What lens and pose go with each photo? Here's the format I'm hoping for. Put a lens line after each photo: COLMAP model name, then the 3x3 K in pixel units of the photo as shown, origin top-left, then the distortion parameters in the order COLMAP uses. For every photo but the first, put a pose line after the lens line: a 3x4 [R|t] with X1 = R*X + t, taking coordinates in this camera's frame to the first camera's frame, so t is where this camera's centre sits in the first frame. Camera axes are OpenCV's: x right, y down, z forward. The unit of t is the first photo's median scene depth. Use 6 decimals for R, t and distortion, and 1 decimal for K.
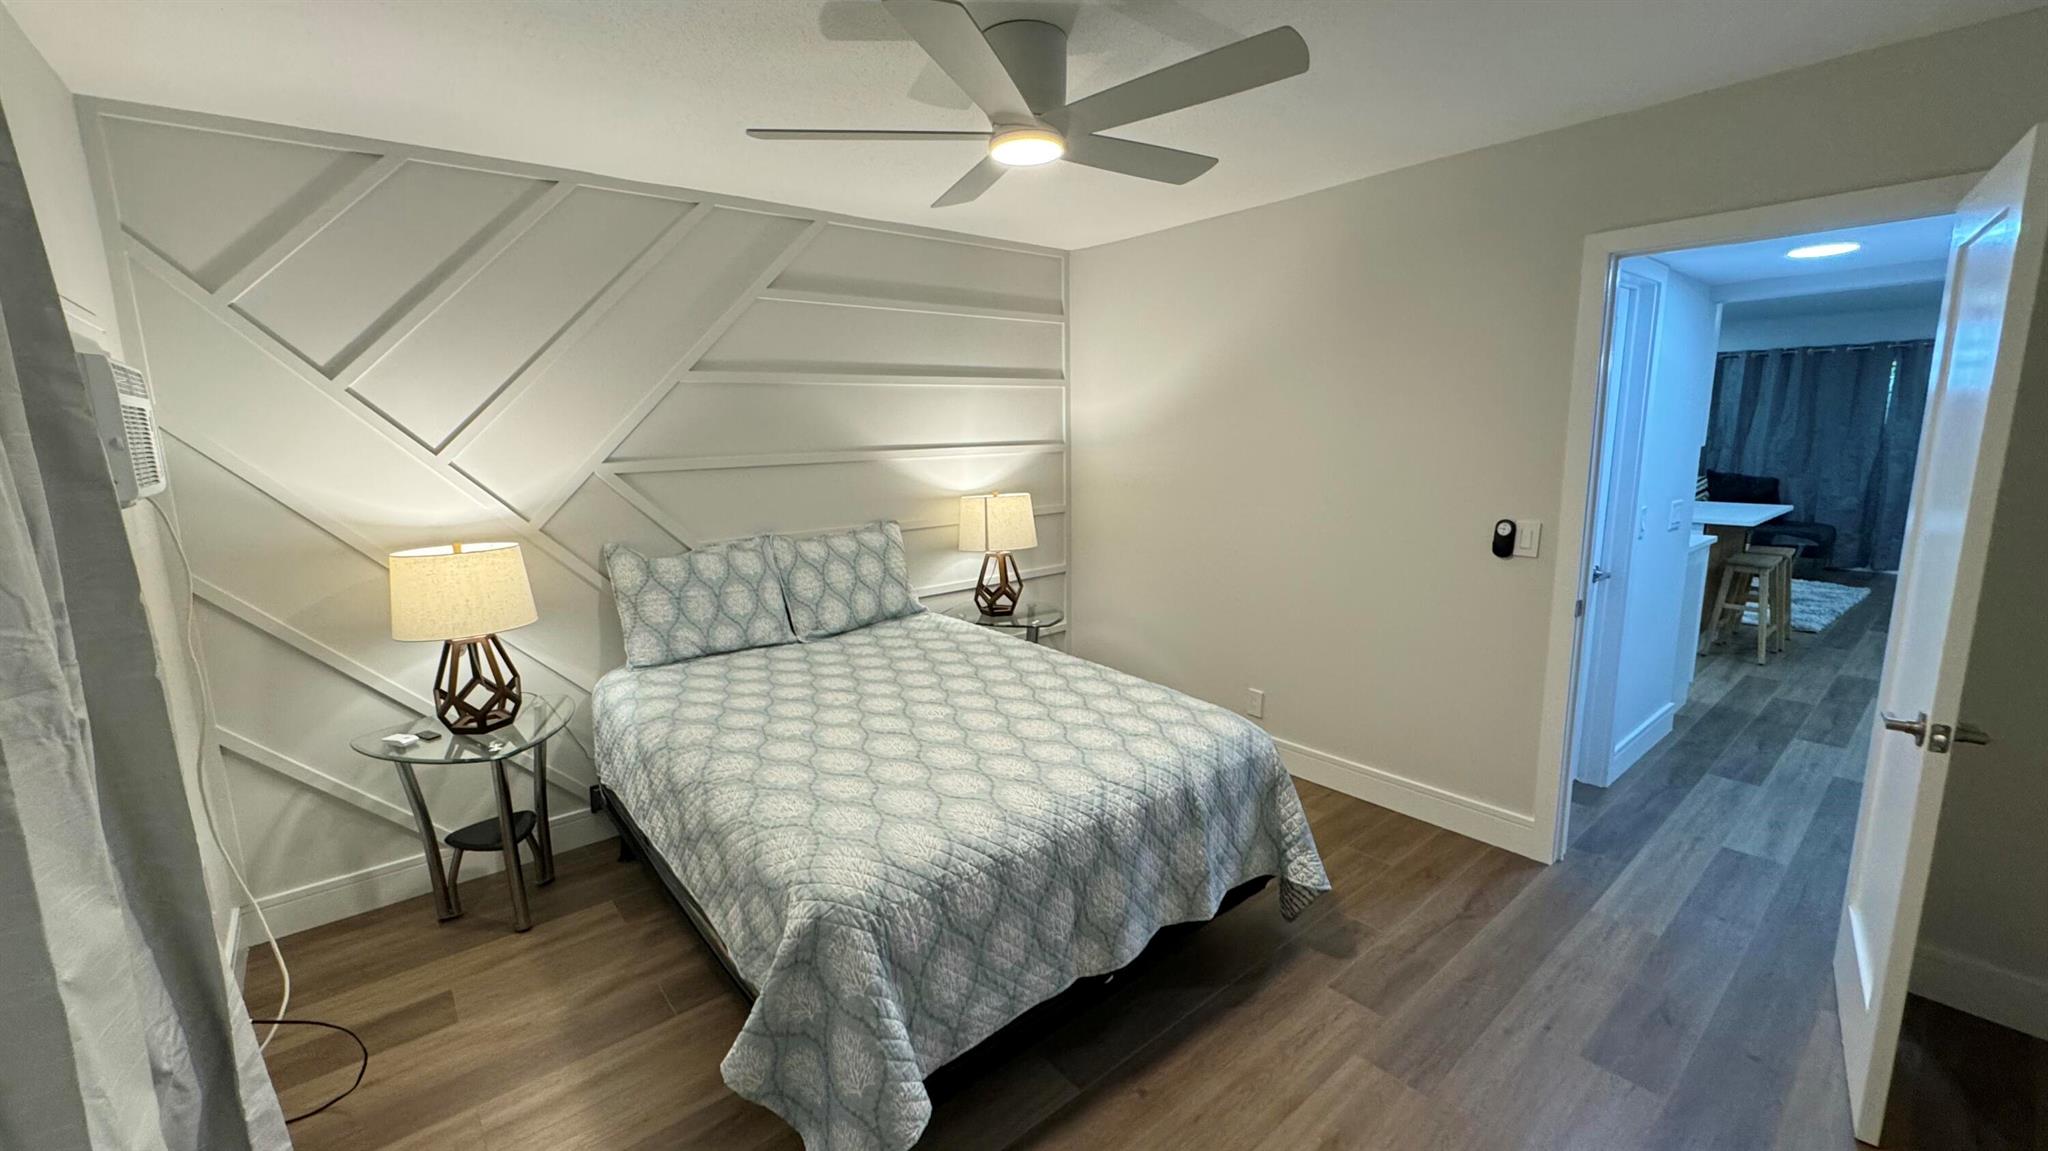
lens RADIAL K [[817.8, 0, 1020.1], [0, 817.8, 574.3], [0, 0, 1]] dist [-0.003286, 0.000195]
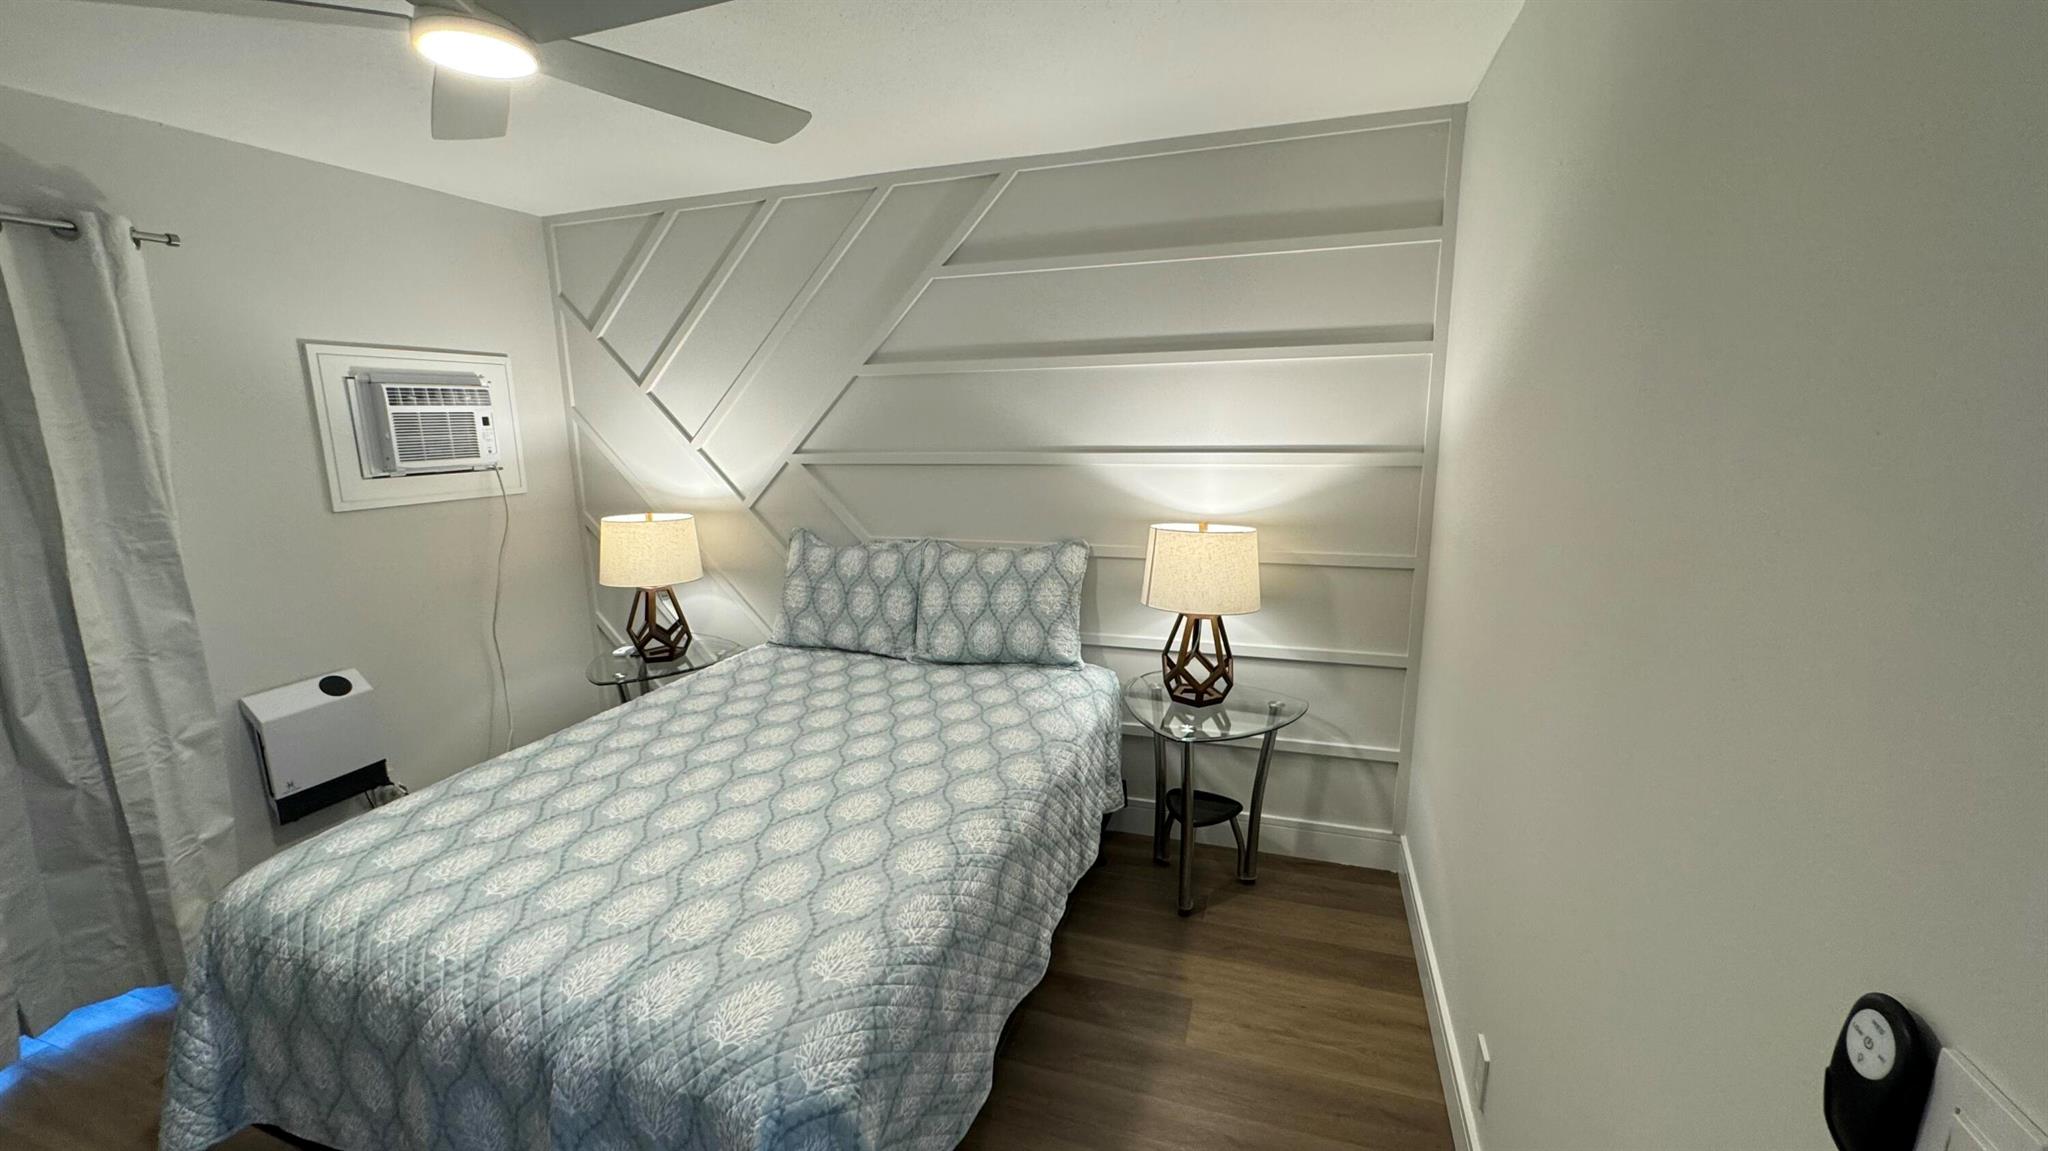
lens RADIAL K [[817.8, 0, 1021.6], [0, 817.8, 570.5], [0, 0, 1]] dist [-0.003286, 0.000195]
pose [[0.527583, 0.171637, -0.831984, 0.553073], [-0.146458, 0.983089, 0.109937, -0.138230], [0.836783, 0.063850, 0.543799, 0.628664]]
